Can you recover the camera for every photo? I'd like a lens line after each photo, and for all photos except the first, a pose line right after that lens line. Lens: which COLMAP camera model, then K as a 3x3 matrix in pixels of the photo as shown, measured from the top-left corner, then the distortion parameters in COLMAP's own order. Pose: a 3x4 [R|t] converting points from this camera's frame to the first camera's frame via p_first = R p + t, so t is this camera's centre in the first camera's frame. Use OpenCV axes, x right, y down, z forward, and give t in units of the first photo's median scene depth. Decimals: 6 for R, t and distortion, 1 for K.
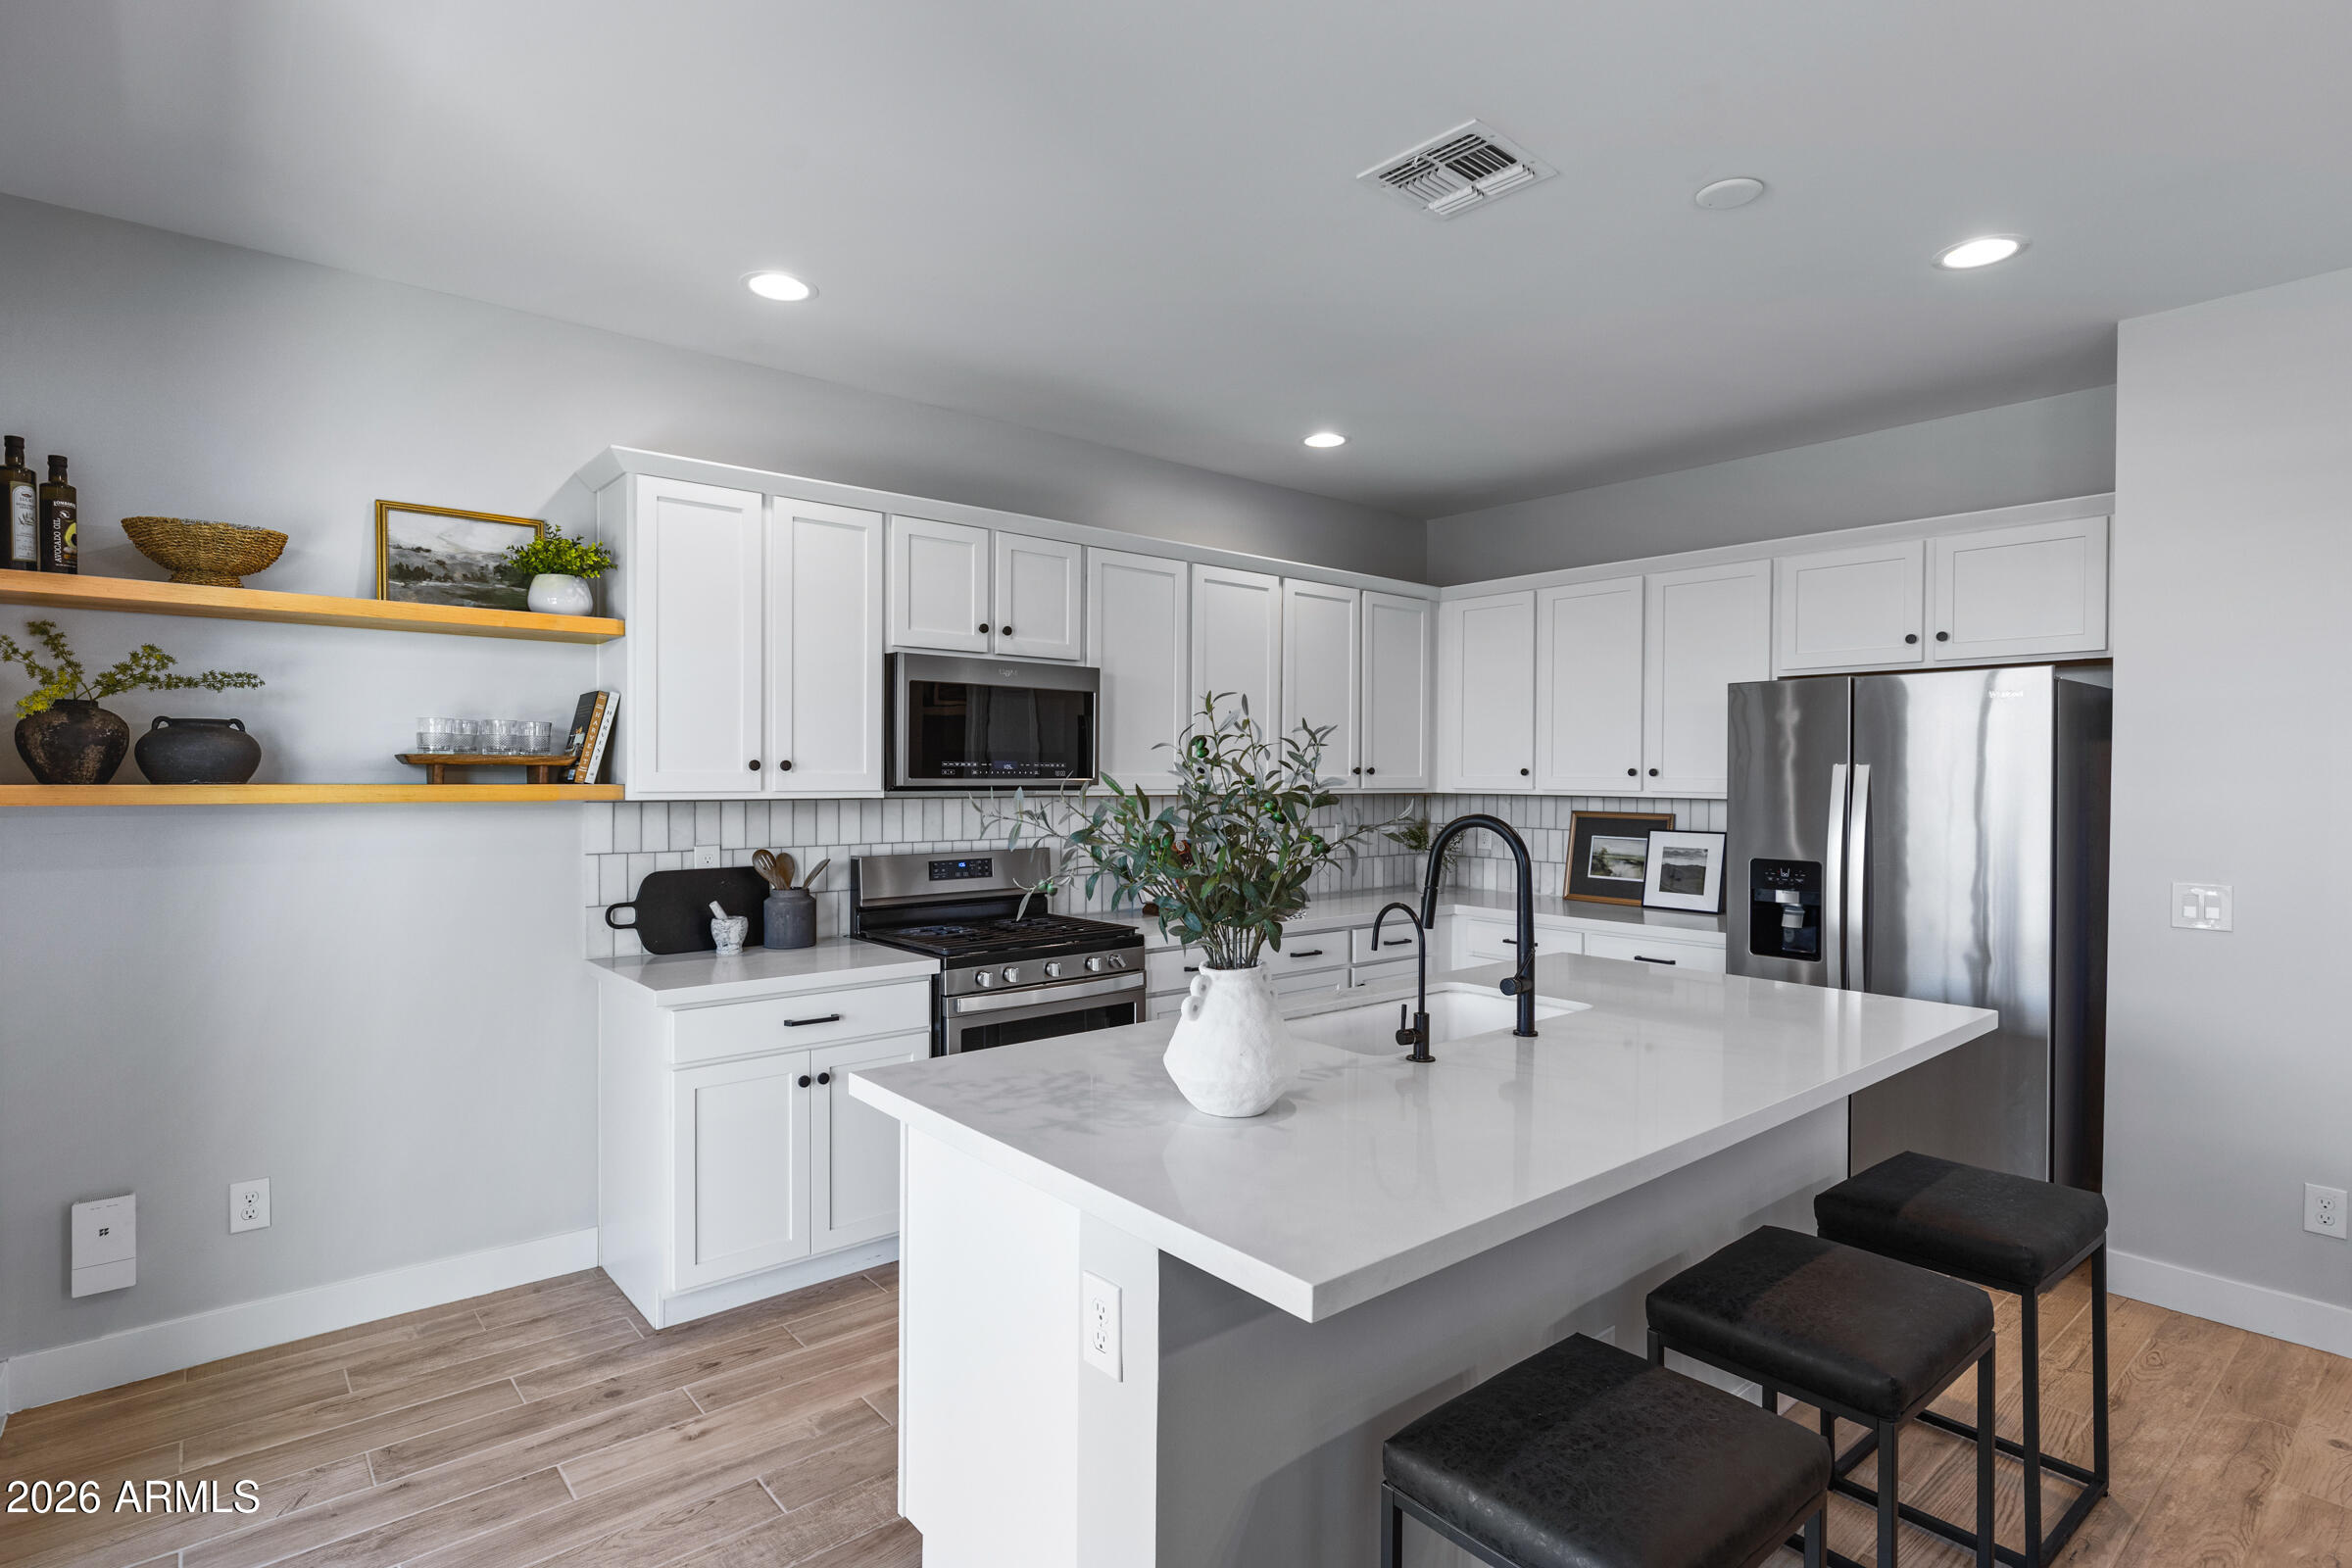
lens RADIAL K [[1170.5, 0, 1171.5], [0, 1170.5, 782.7], [0, 0, 1]] dist [-0.003062, 0.001025]
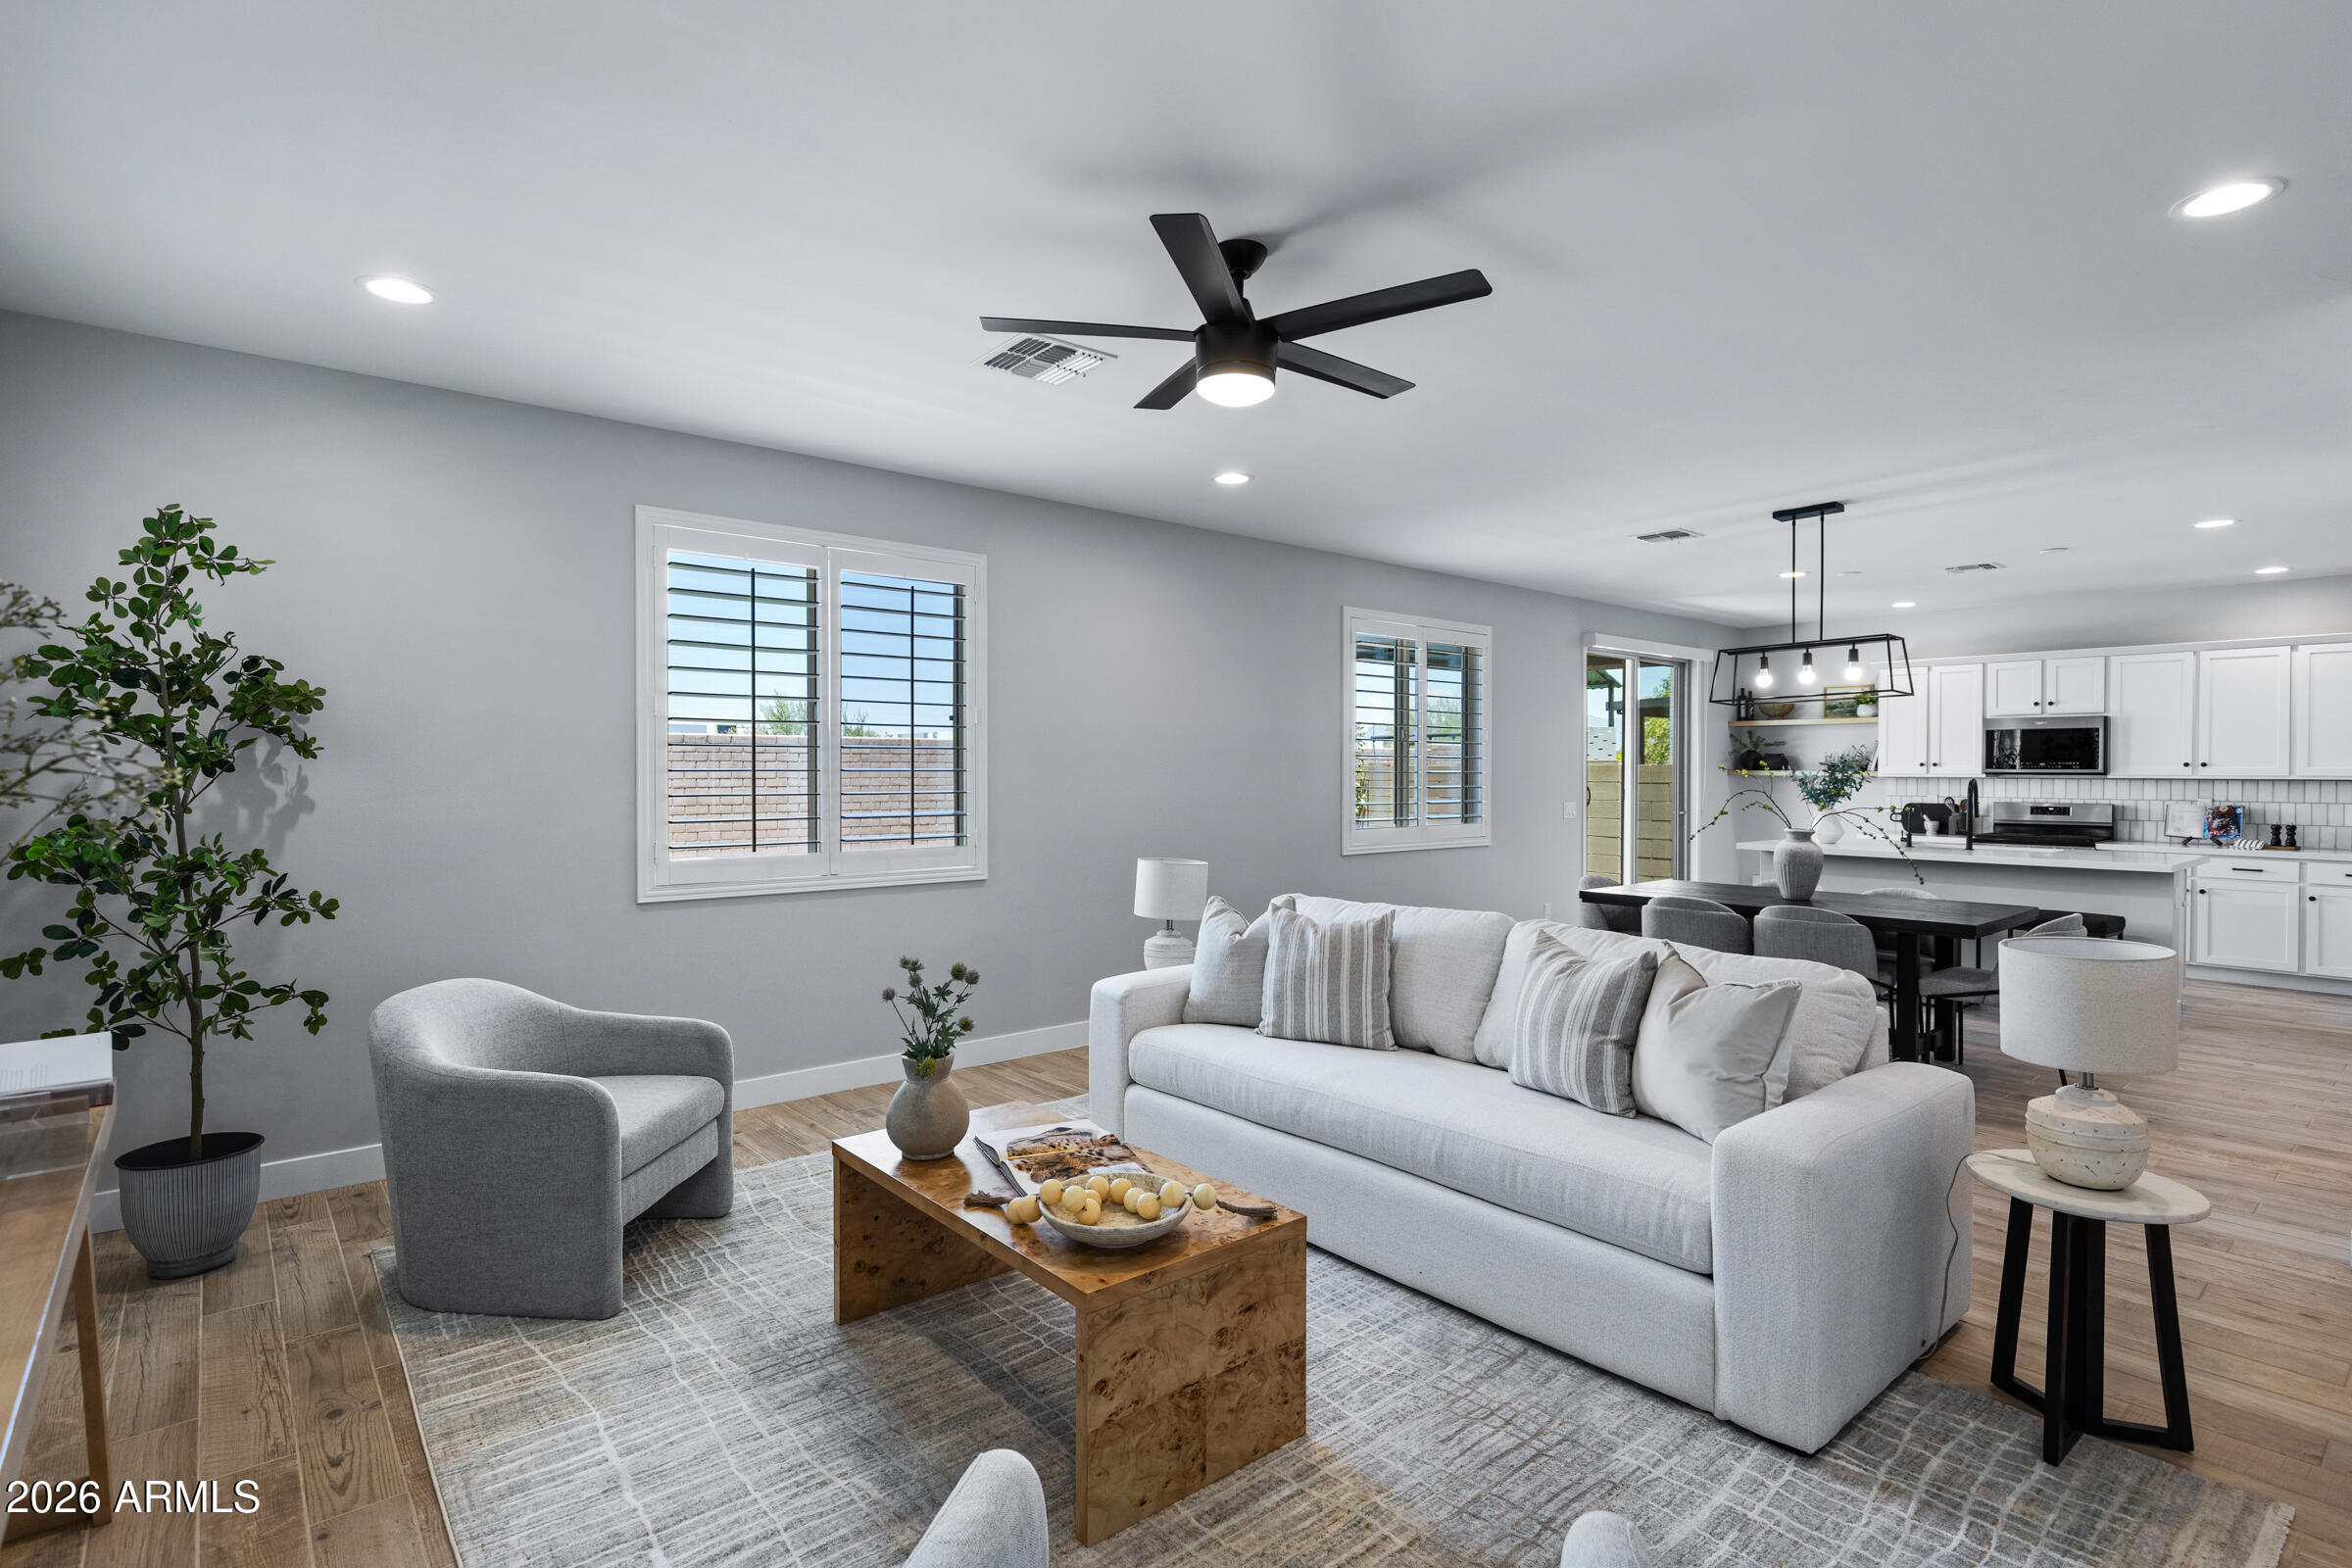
lens RADIAL K [[1170.5, 0, 1171.5], [0, 1170.5, 782.7], [0, 0, 1]] dist [-0.003062, 0.001025]
pose [[0.005069, 0.004935, -0.999975, 2.297143], [-0.012256, 0.999913, 0.004872, 0.034746], [0.999912, 0.012231, 0.005129, -0.761171]]
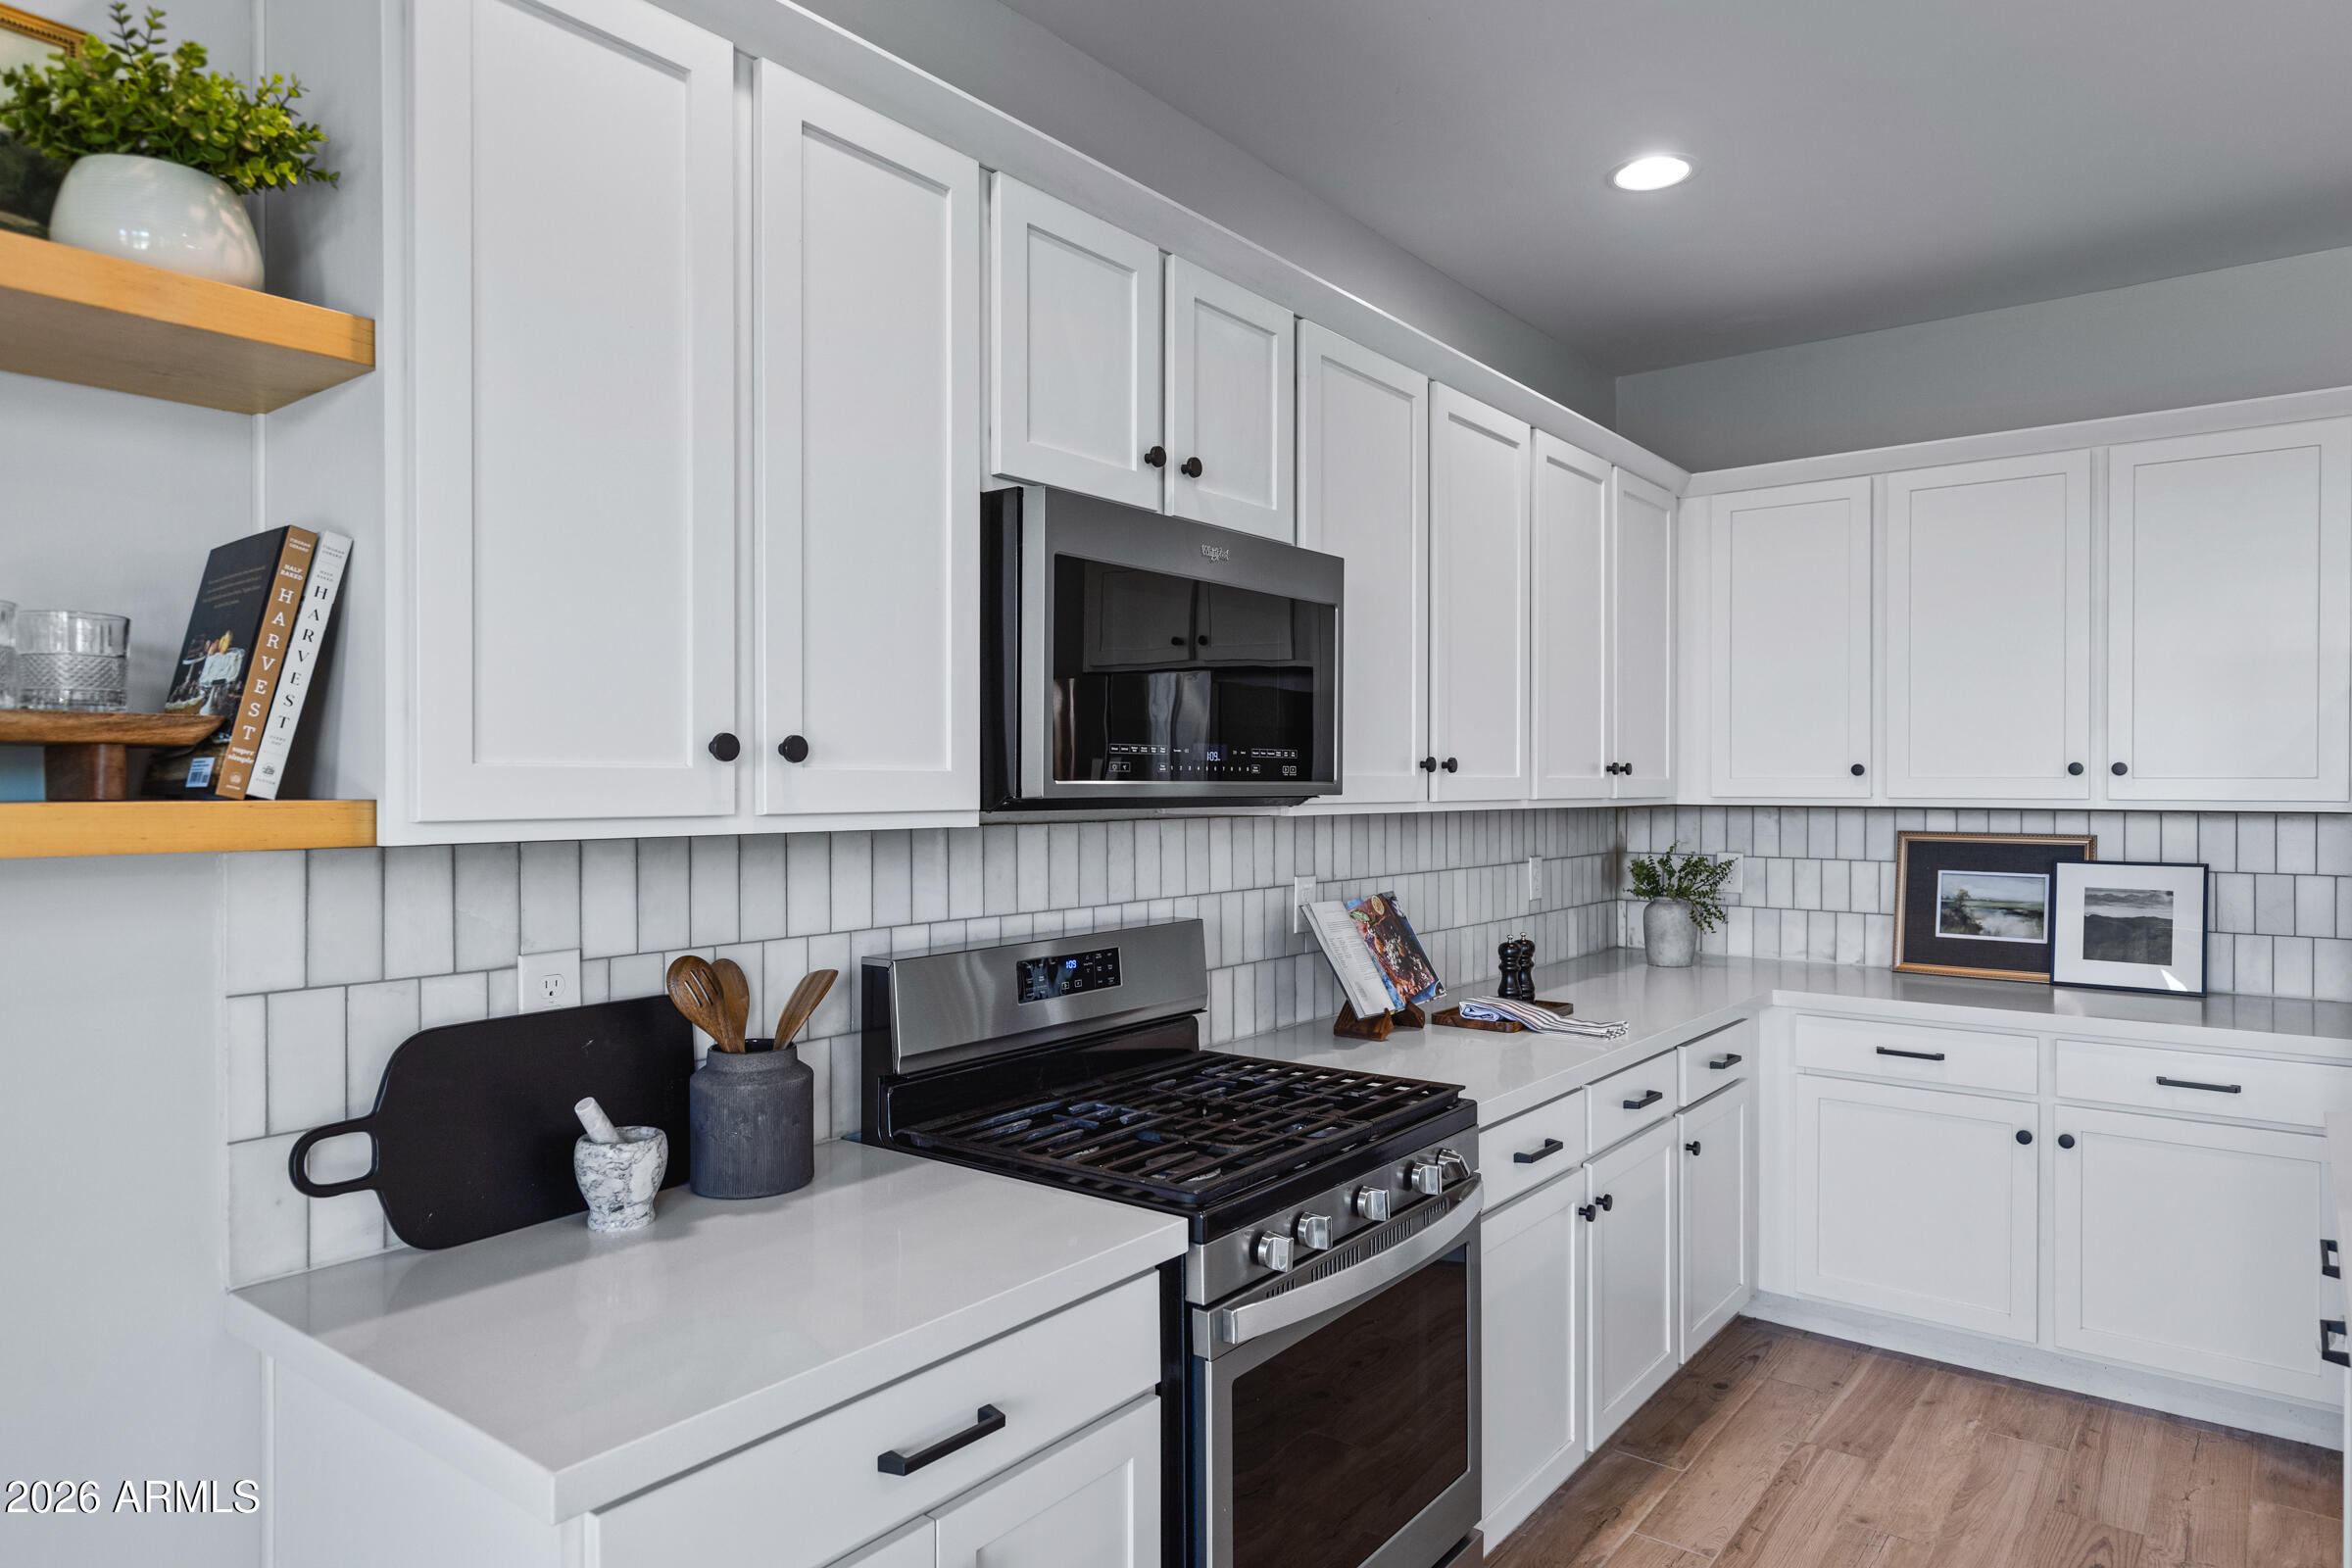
lens RADIAL K [[1416.9, 0, 1181.5], [0, 1416.9, 787.0], [0, 0, 1]] dist [0.005564, 0.002363]
pose [[0.978179, -0.005541, 0.207690, -0.290386], [0.006445, 0.999972, -0.003673, 0.000627], [-0.207664, 0.004931, 0.978188, 0.488779]]
